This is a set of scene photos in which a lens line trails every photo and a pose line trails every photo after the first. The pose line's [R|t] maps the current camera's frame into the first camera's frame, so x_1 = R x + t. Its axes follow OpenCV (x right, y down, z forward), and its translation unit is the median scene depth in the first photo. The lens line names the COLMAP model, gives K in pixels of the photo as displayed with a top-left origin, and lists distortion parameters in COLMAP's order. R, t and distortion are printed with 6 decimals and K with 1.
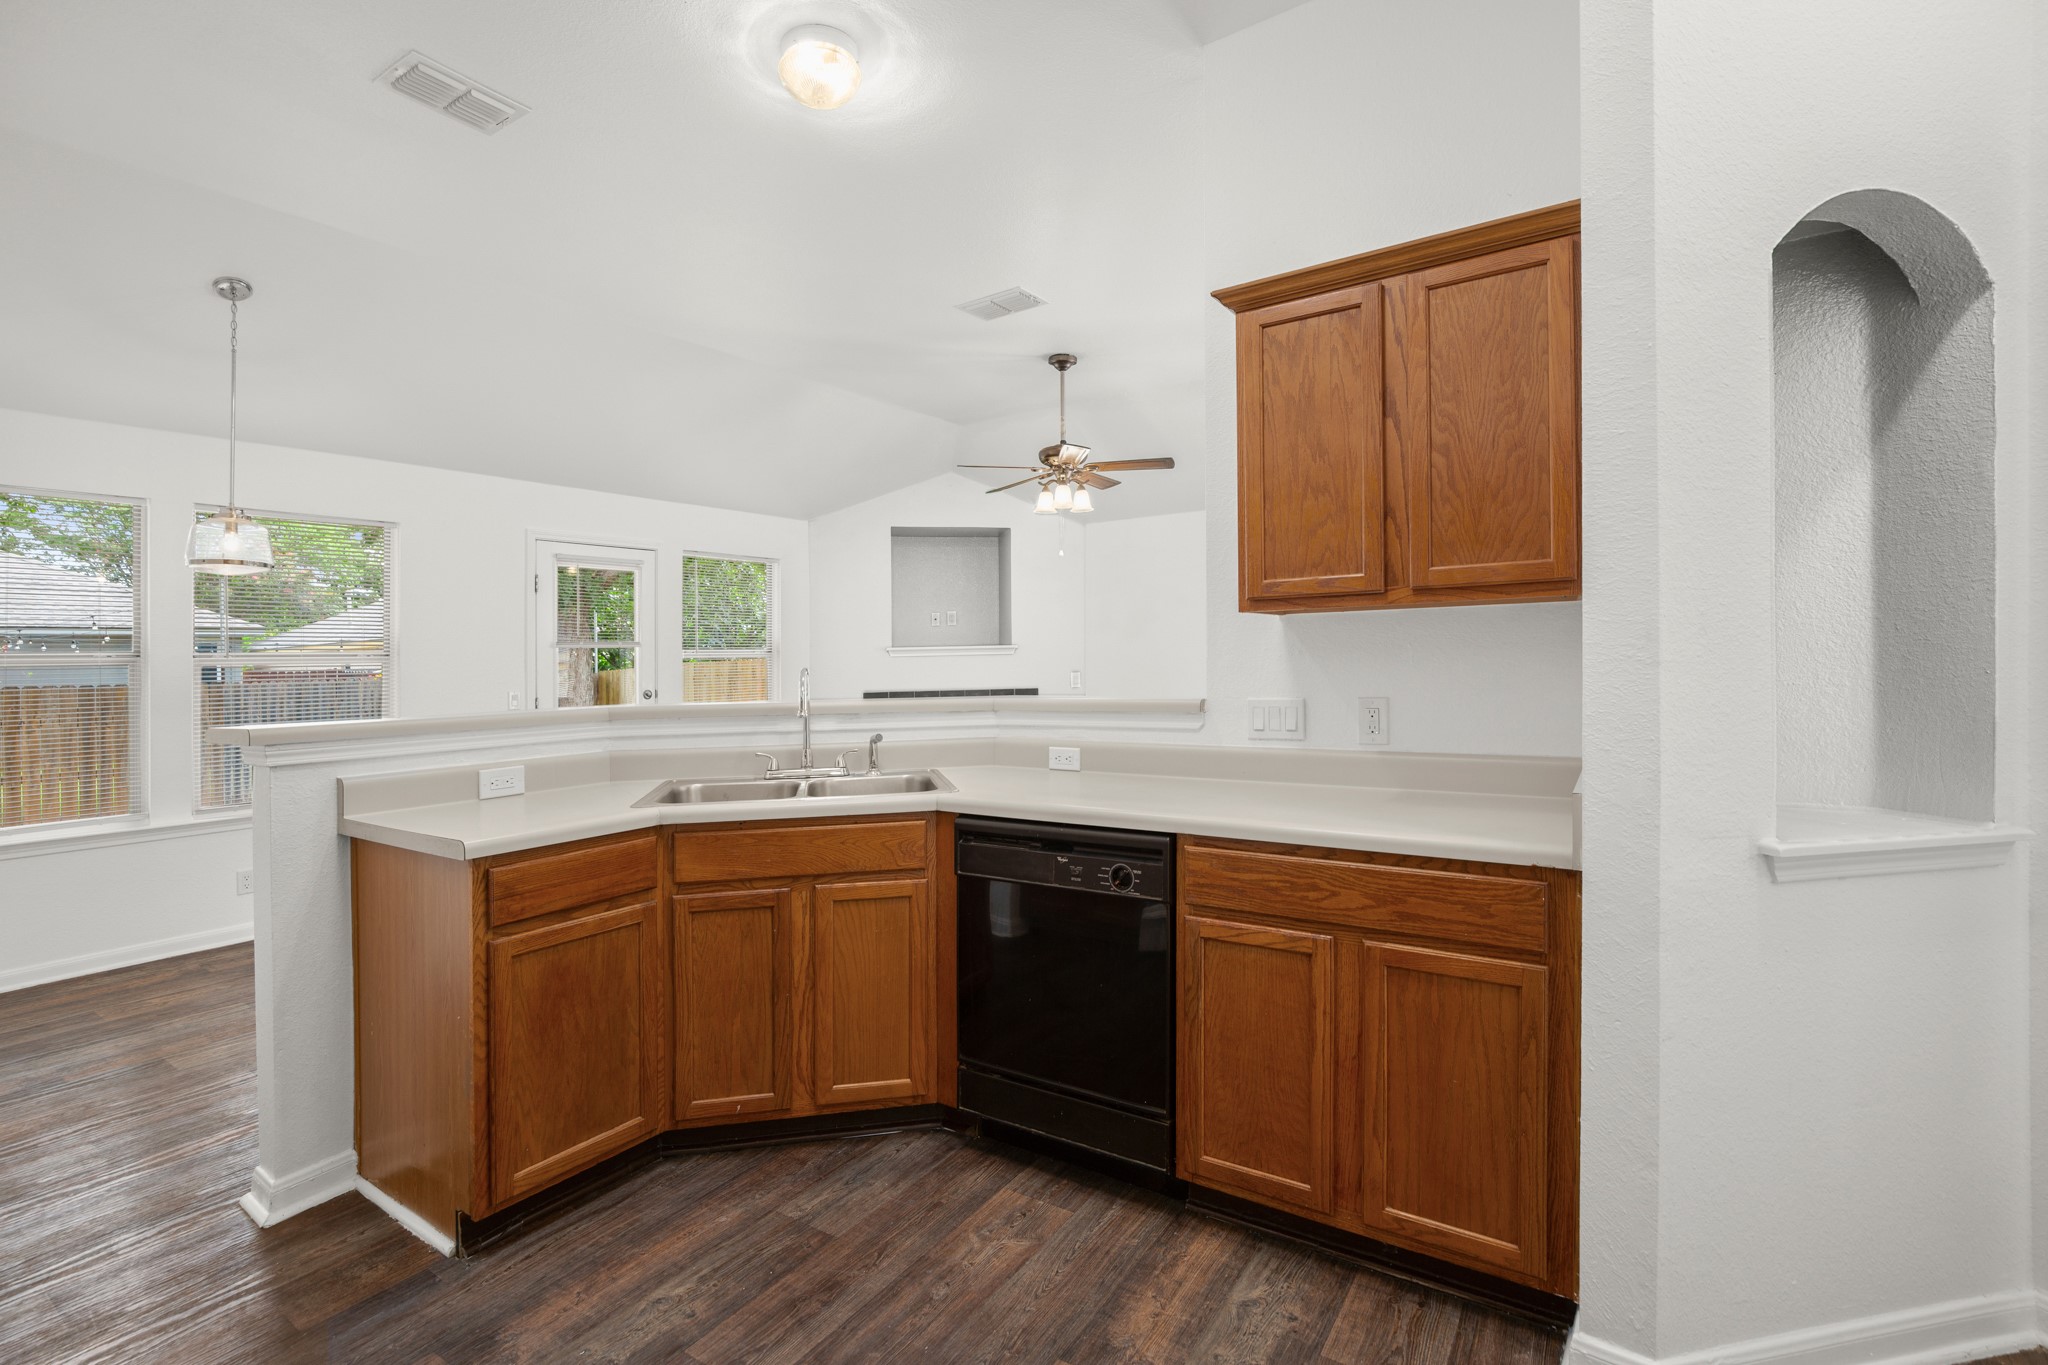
lens RADIAL K [[963.4, 0, 1016.2], [0, 963.4, 670.8], [0, 0, 1]] dist [-0.000007, 0.000122]
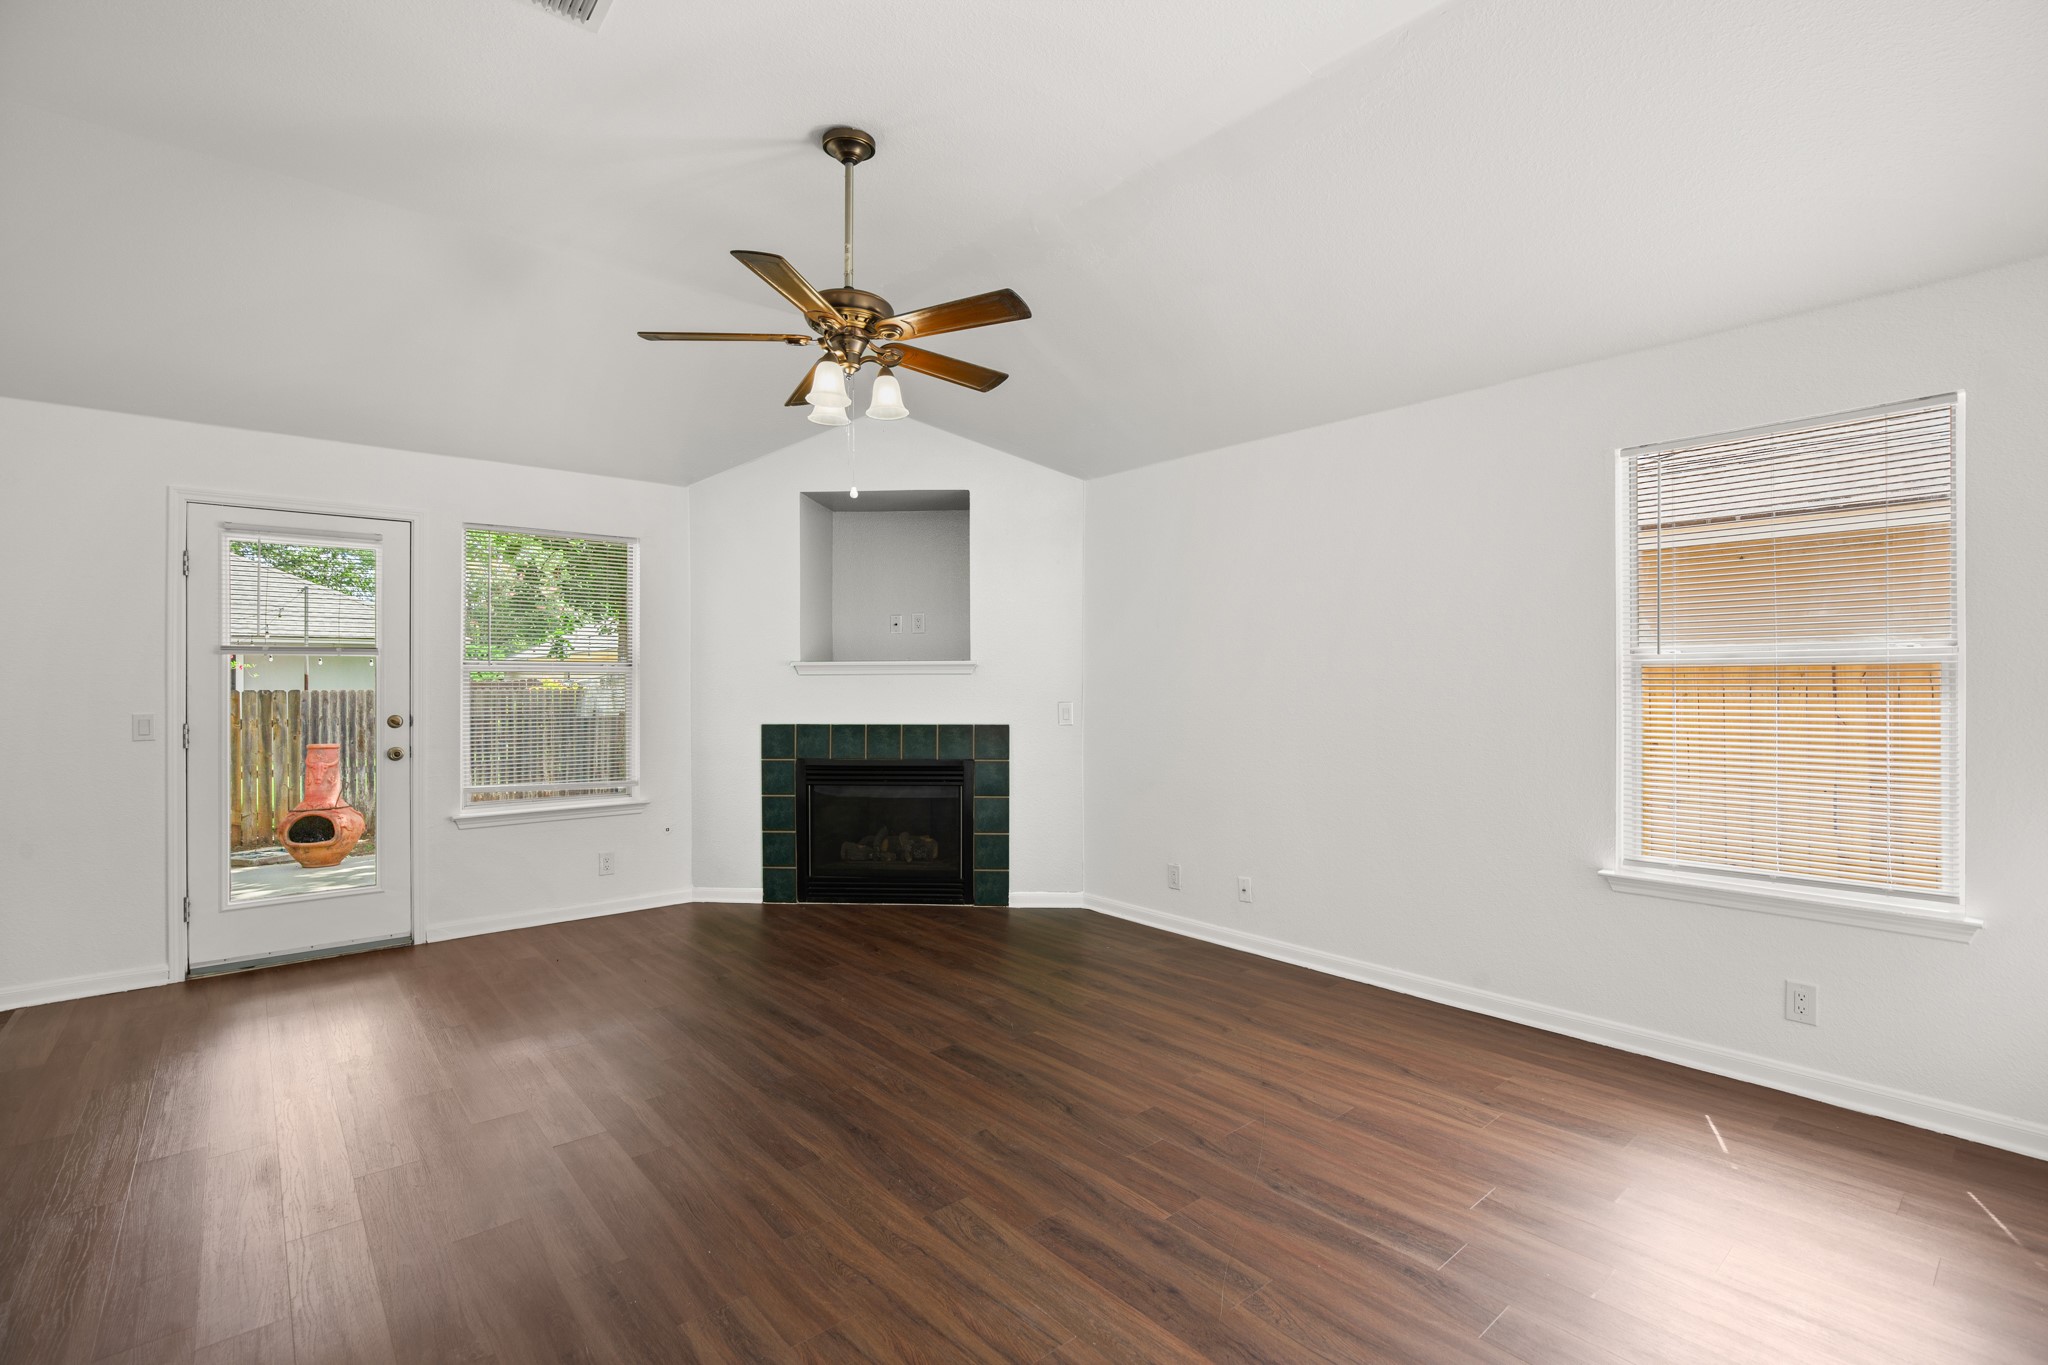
lens RADIAL K [[937.3, 0, 1044.2], [0, 937.3, 691.6], [0, 0, 1]] dist [-0.002270, -0.004421]
pose [[0.965510, 0.016384, -0.259849, 0.731109], [-0.015845, 0.999866, 0.004170, -0.020761], [0.259882, 0.000092, 0.965640, 1.213118]]
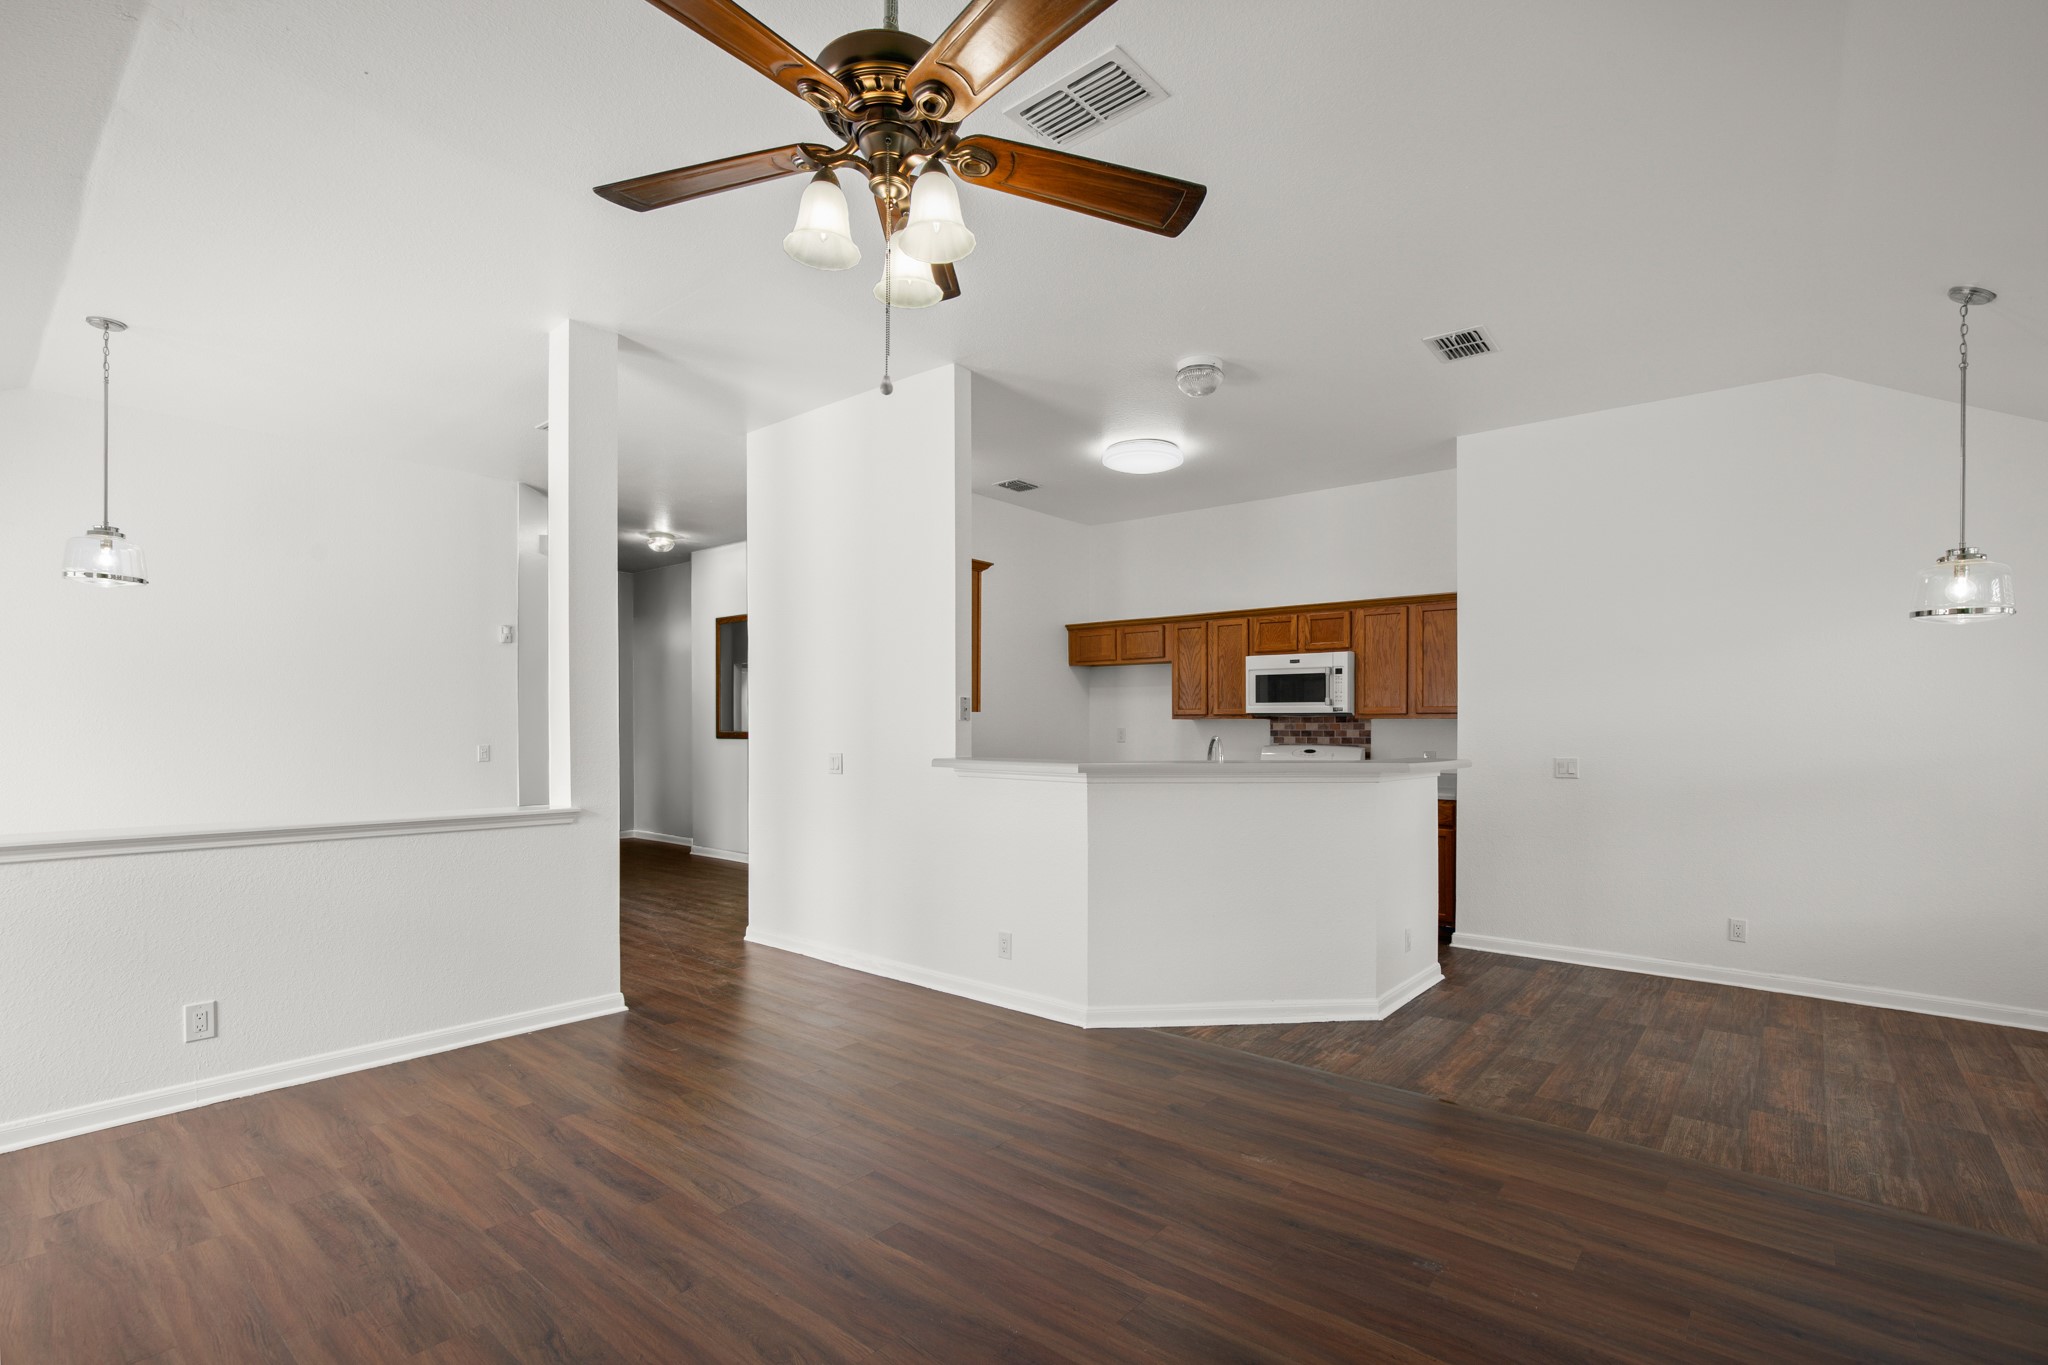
lens RADIAL K [[950.6, 0, 1067.9], [0, 950.6, 723.4], [0, 0, 1]] dist [-0.002016, -0.000094]
pose [[-0.996983, 0.013655, 0.076407, -0.060741], [0.013782, 0.999904, 0.001126, -0.036063], [-0.076385, 0.002175, -0.997076, 3.141566]]
